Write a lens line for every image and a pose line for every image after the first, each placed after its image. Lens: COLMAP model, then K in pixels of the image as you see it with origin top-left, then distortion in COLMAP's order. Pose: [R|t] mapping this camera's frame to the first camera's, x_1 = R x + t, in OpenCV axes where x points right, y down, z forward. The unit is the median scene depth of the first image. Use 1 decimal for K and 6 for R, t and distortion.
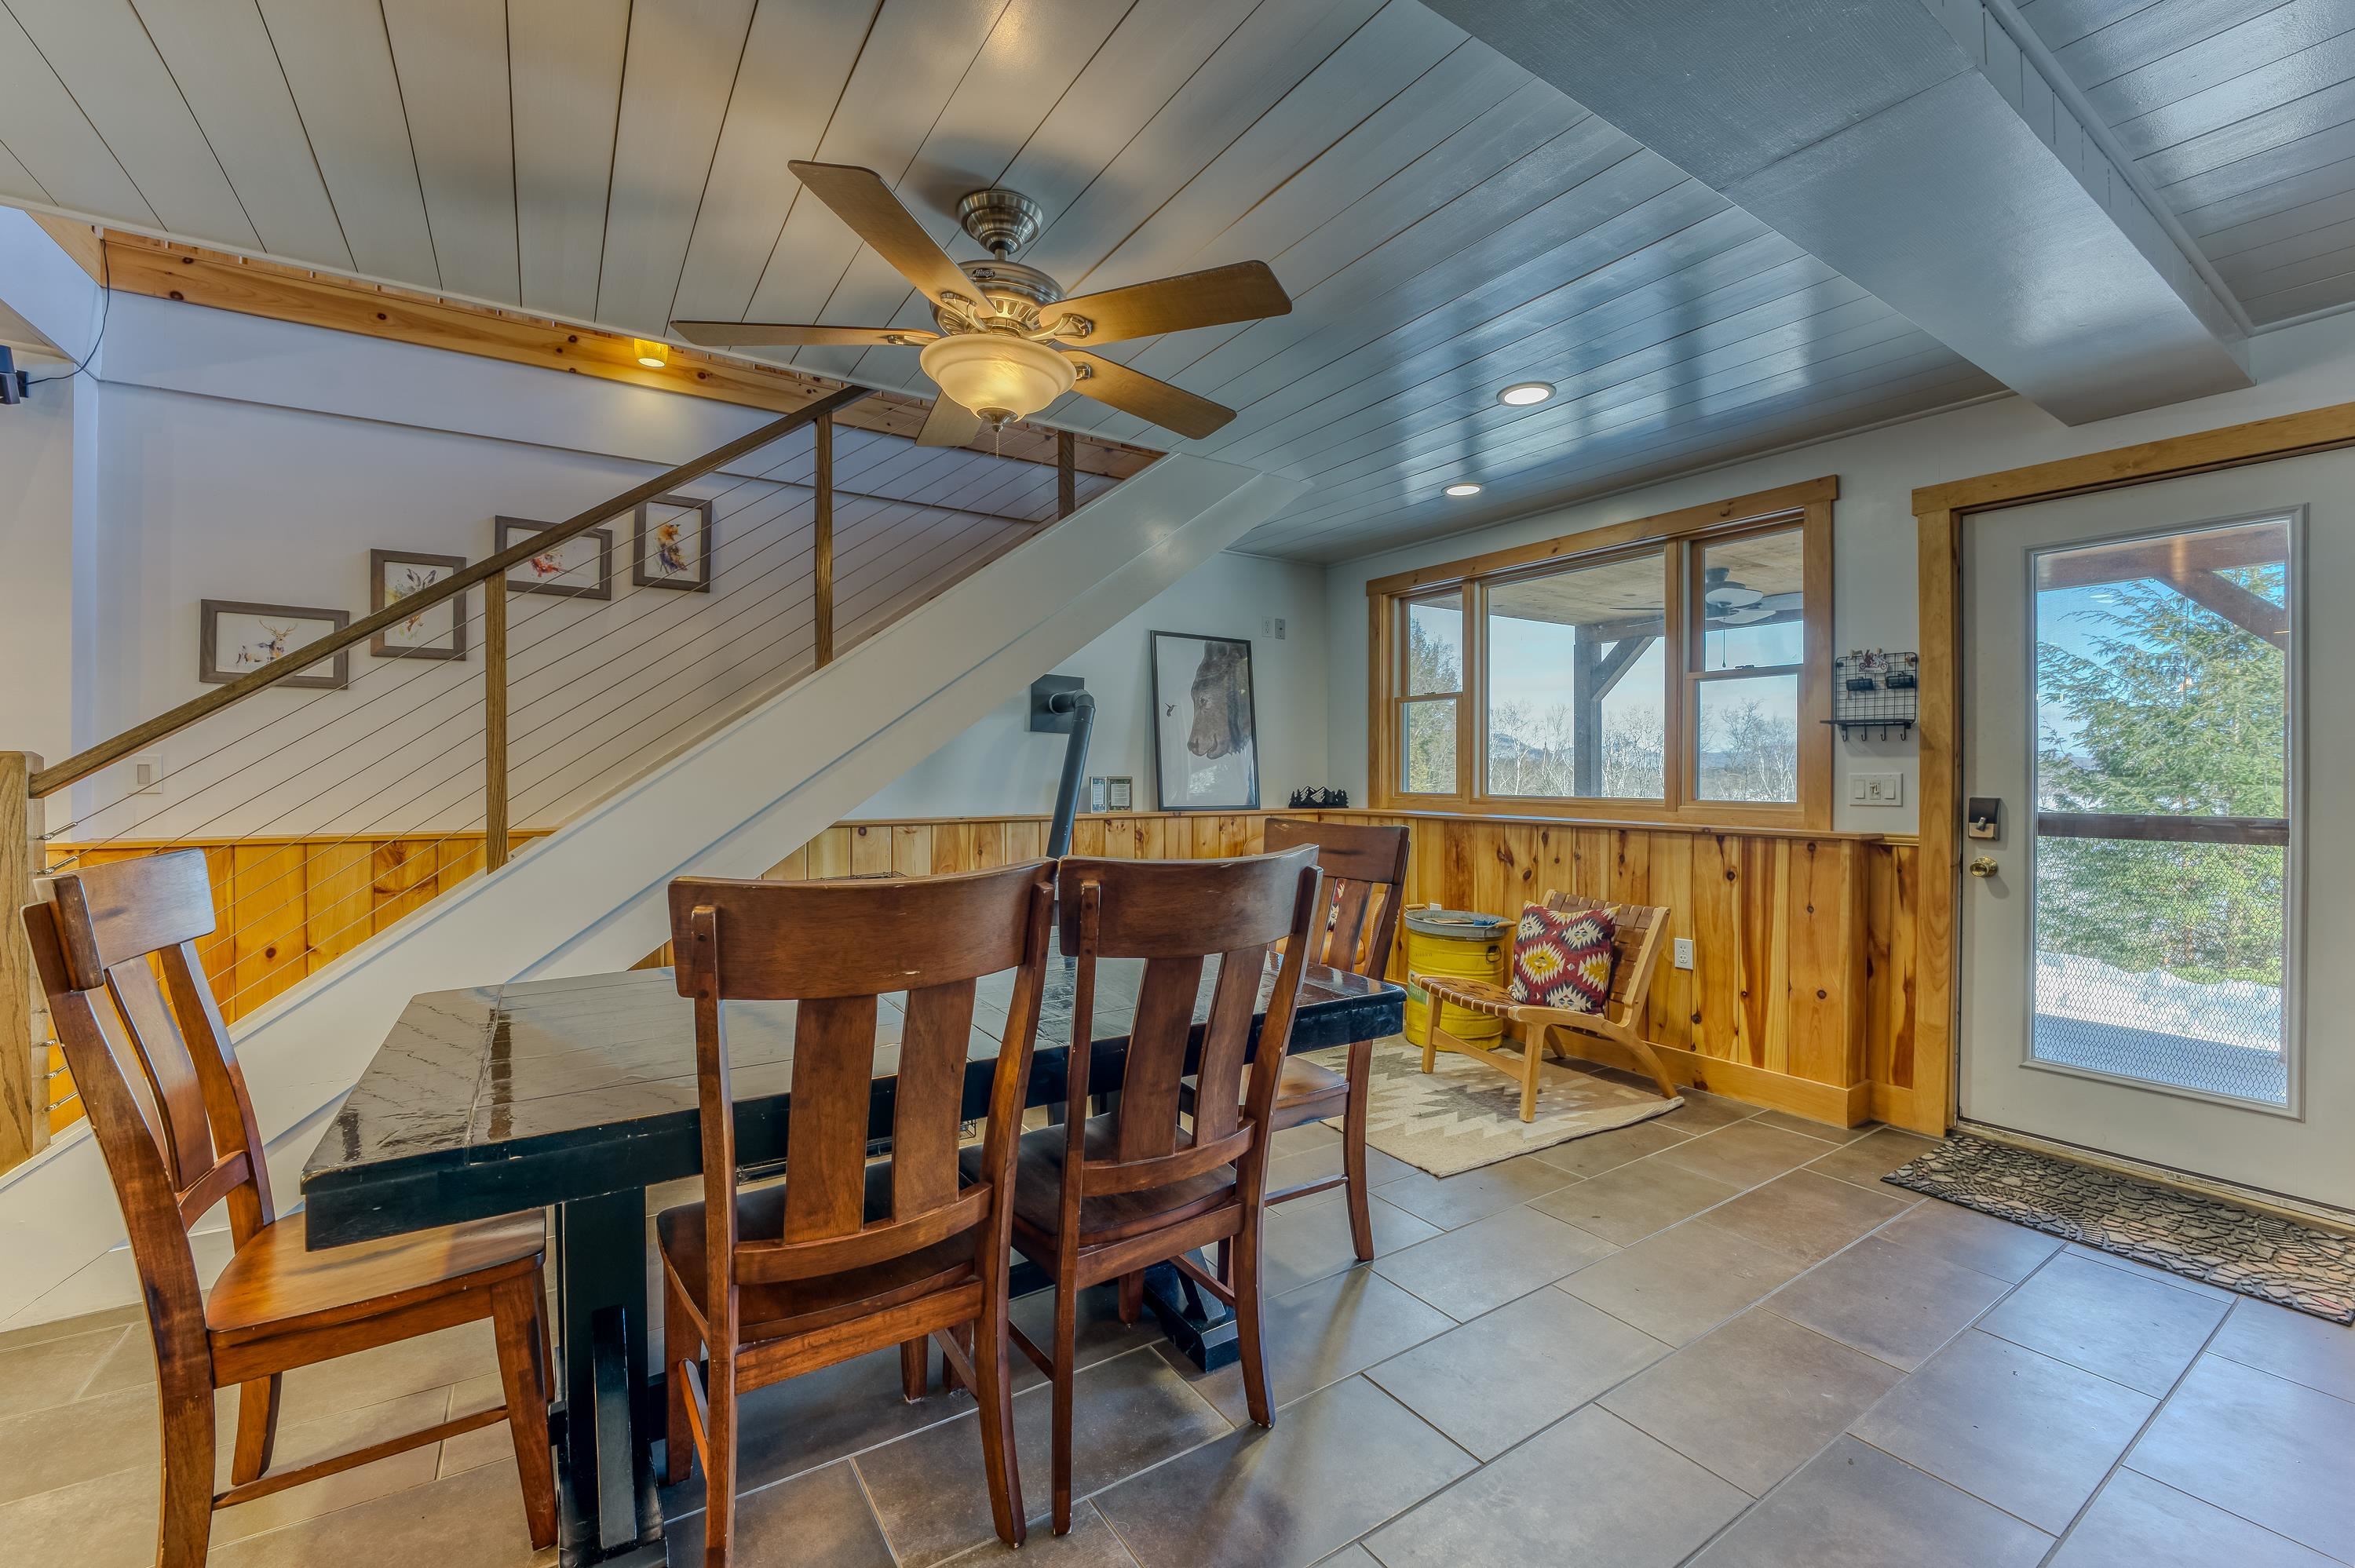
lens RADIAL K [[945.9, 0, 1180.7], [0, 945.9, 767.9], [0, 0, 1]] dist [-0.020172, 0.000017]
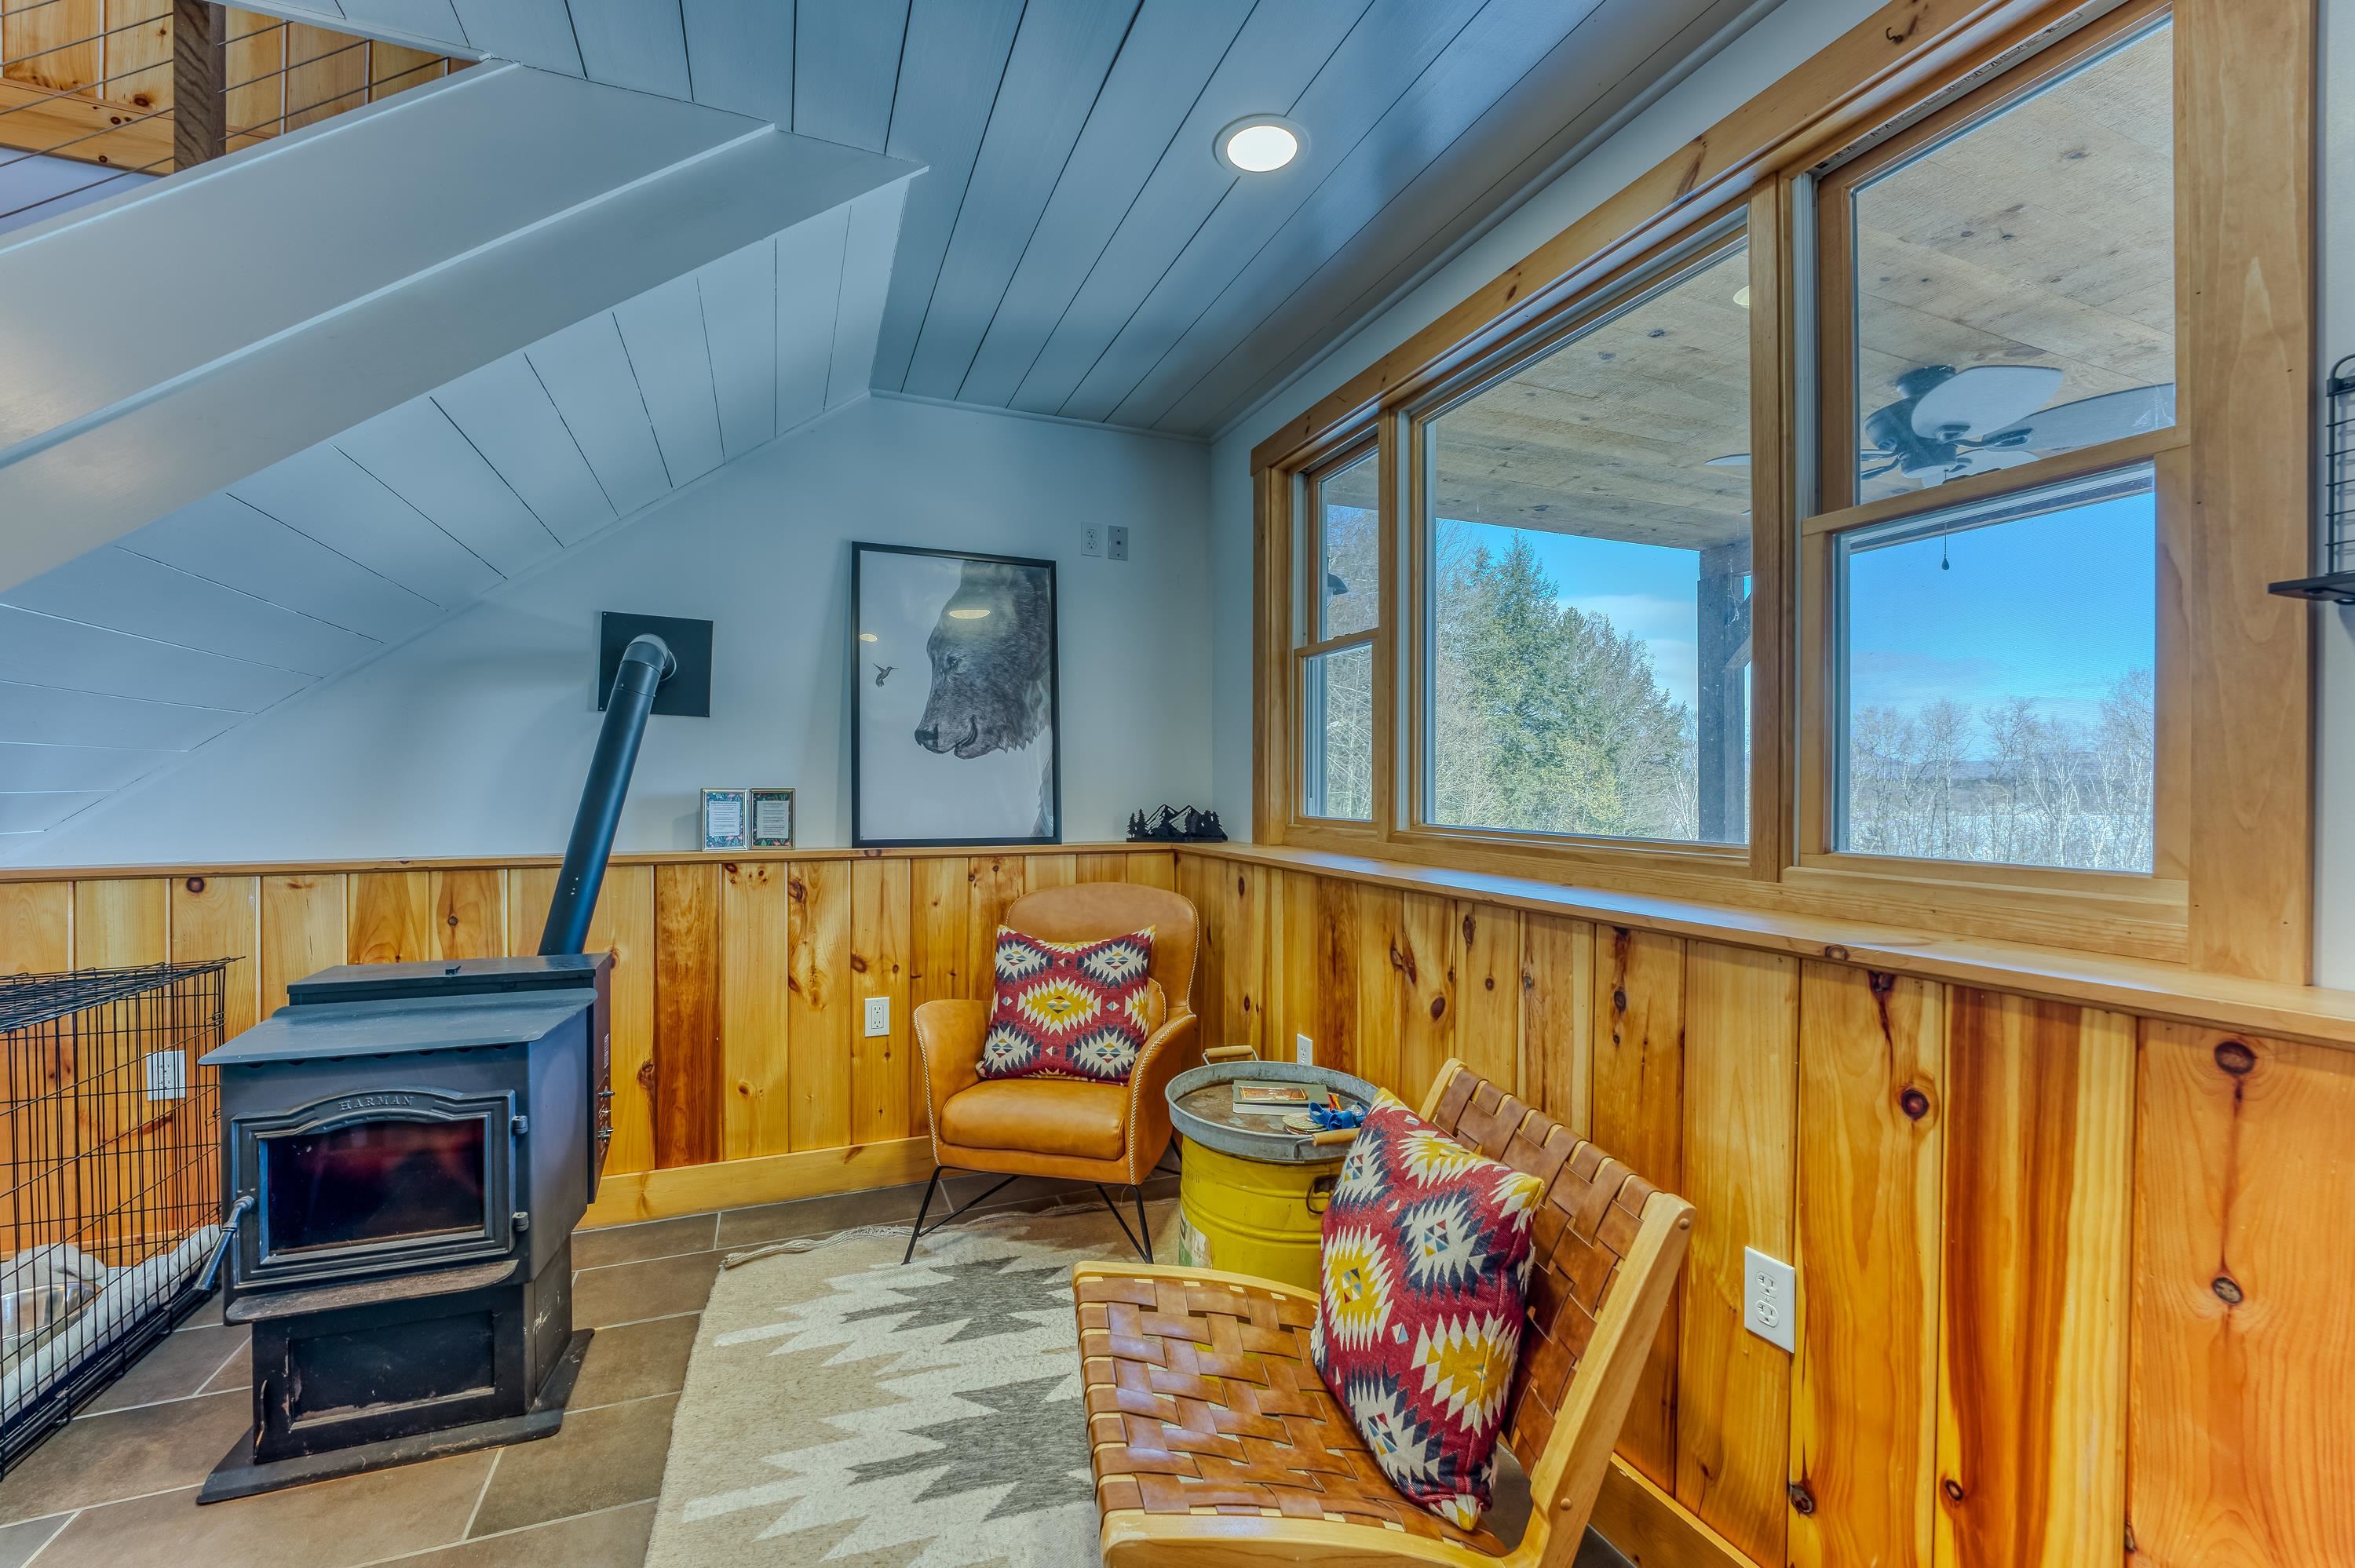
lens RADIAL K [[956.1, 0, 1177.5], [0, 956.1, 784.0], [0, 0, 1]] dist [-0.019229, -0.000319]
pose [[0.982917, -0.000092, -0.184052, 0.354202], [0.001165, 0.999983, 0.005721, 0.004060], [0.184048, -0.005838, 0.982900, 0.568875]]
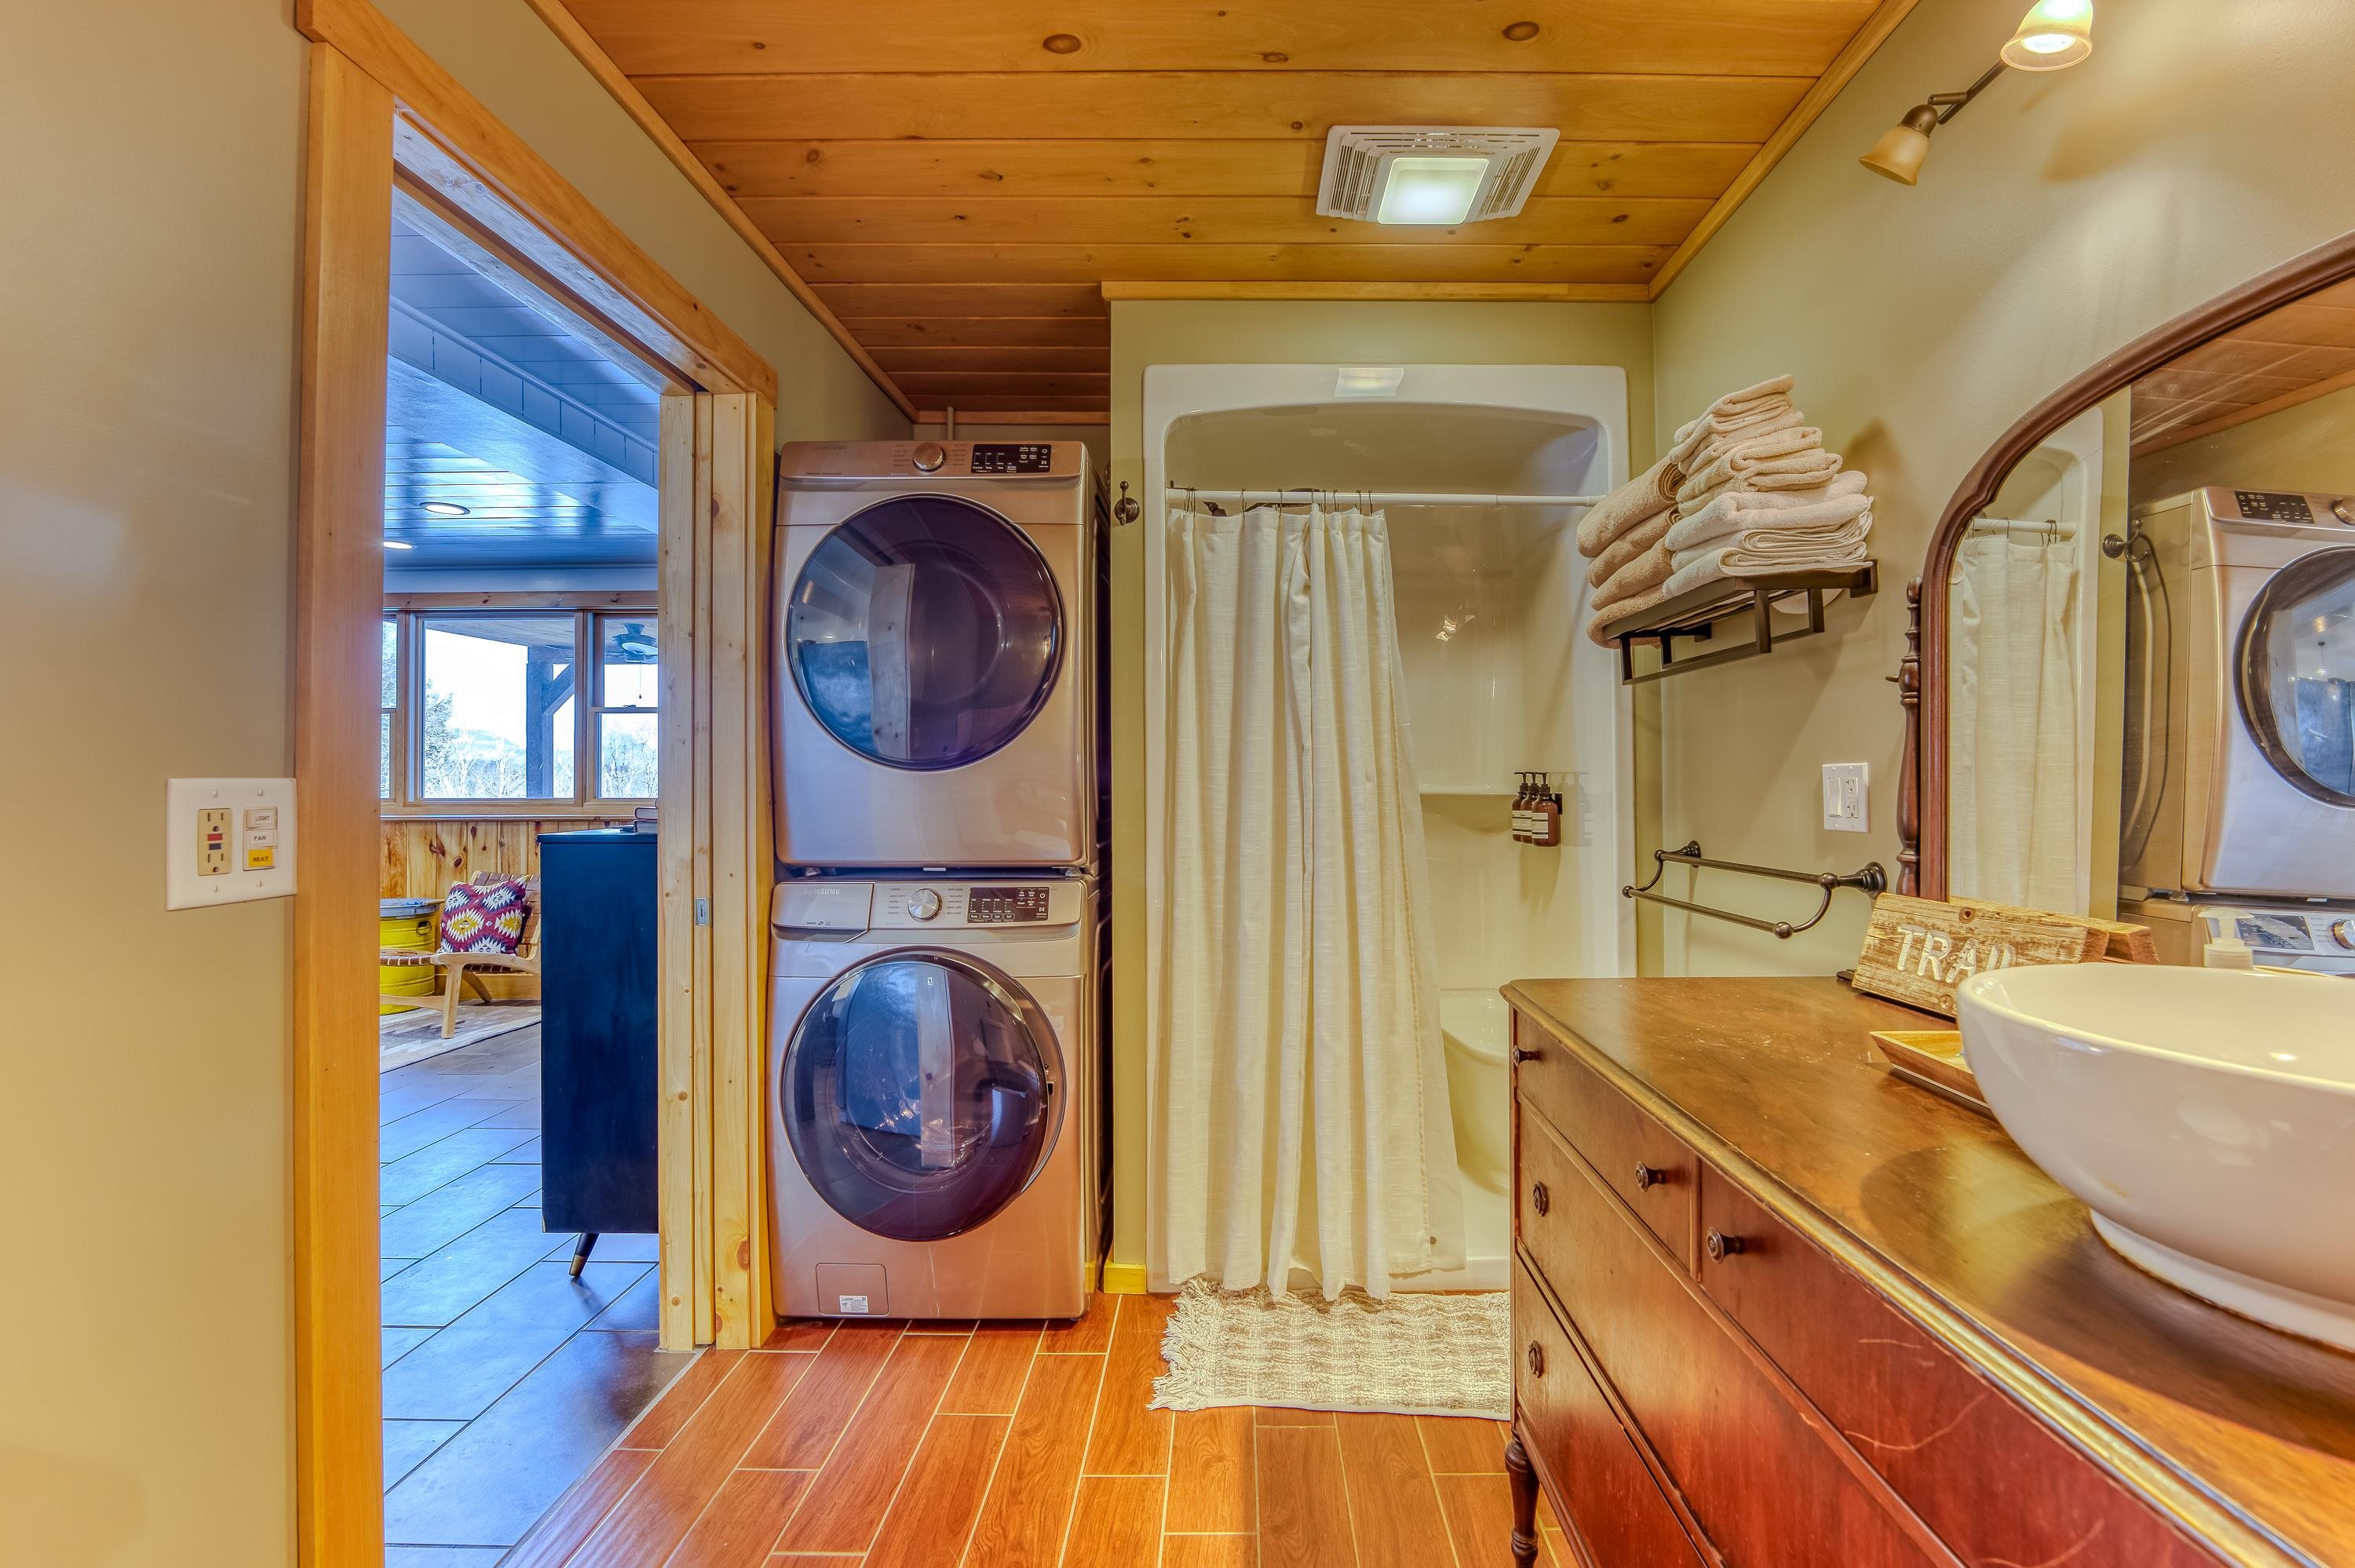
lens RADIAL K [[945.9, 0, 1180.7], [0, 945.9, 767.9], [0, 0, 1]] dist [-0.020172, 0.000017]
pose [[0.566248, -0.000569, 0.824235, -0.112626], [0.003620, 0.999992, -0.001796, -0.004449], [-0.824227, 0.004000, 0.566245, -0.507736]]
